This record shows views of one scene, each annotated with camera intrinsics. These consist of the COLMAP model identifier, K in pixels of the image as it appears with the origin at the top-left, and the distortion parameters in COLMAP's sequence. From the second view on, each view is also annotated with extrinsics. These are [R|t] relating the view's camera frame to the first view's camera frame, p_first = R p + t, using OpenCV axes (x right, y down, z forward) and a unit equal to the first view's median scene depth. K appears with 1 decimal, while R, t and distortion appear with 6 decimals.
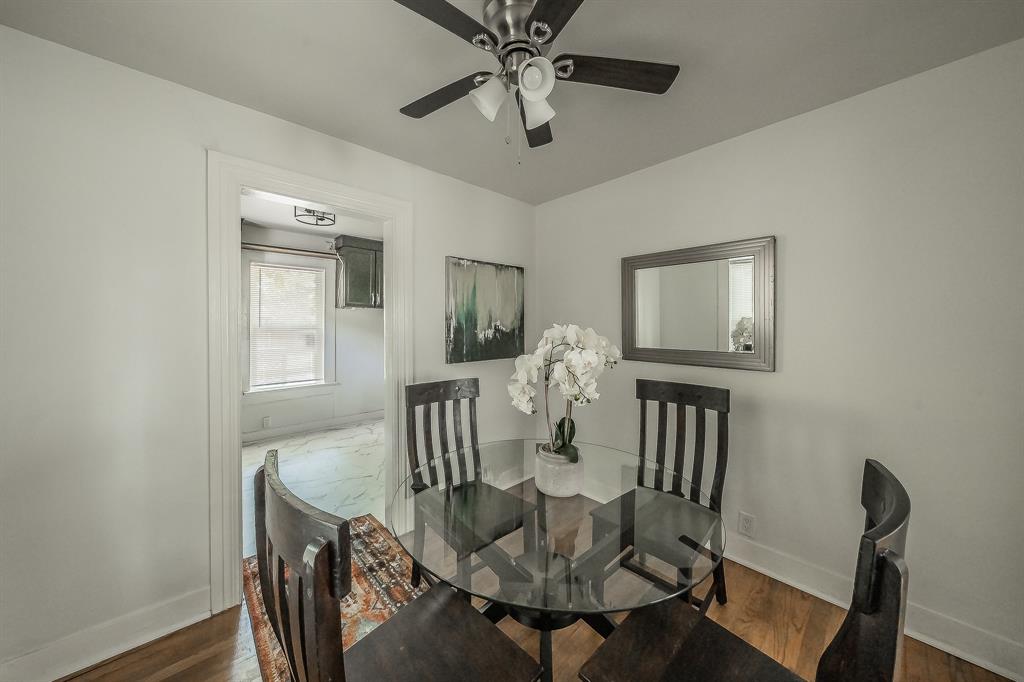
lens RADIAL K [[350.6, 0, 495.3], [0, 350.6, 325.7], [0, 0, 1]] dist [0.000437, 0.000352]
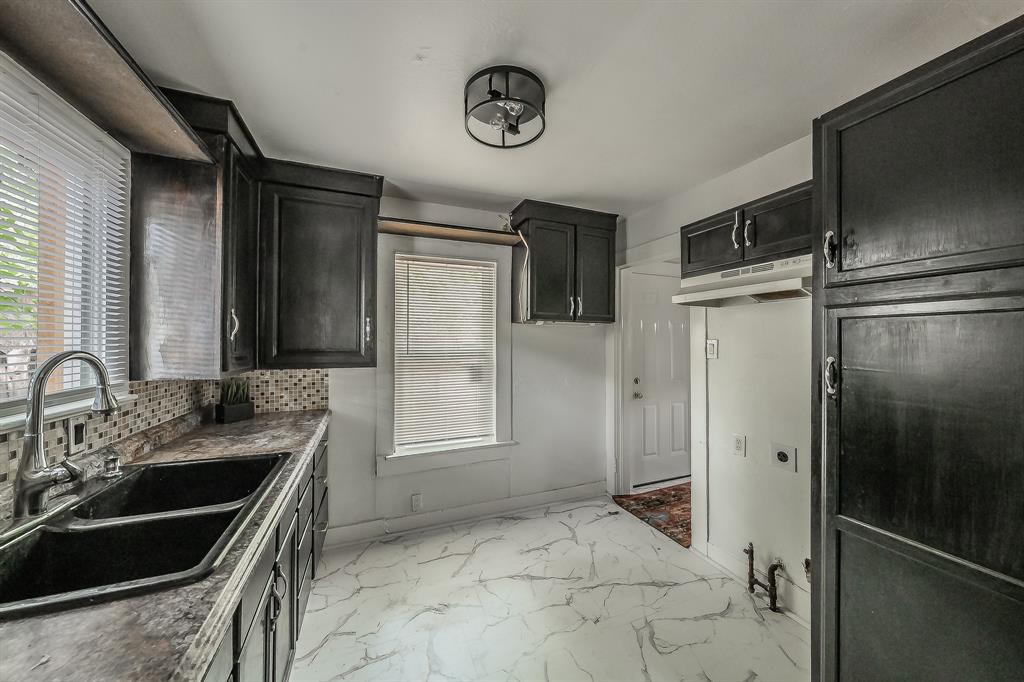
lens RADIAL K [[350.6, 0, 504.4], [0, 350.6, 342.7], [0, 0, 1]] dist [0.000437, 0.000352]
pose [[0.938156, -0.001888, -0.346207, -0.387352], [0.000352, 0.999990, -0.004500, -0.018013], [0.346212, 0.004100, 0.938148, 0.626052]]
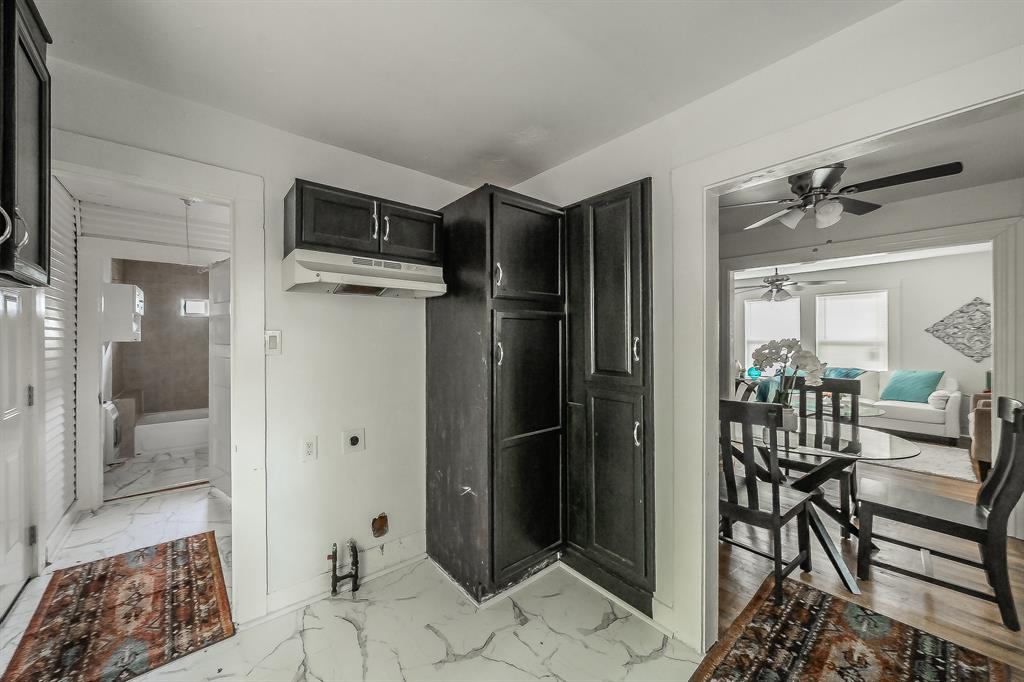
lens RADIAL K [[350.6, 0, 480.3], [0, 350.6, 334.4], [0, 0, 1]] dist [0.000437, 0.000352]
pose [[0.083363, -0.000287, 0.996519, -0.789996], [0.007377, 0.999973, -0.000329, -0.018704], [-0.996492, 0.007379, 0.083363, 1.092272]]
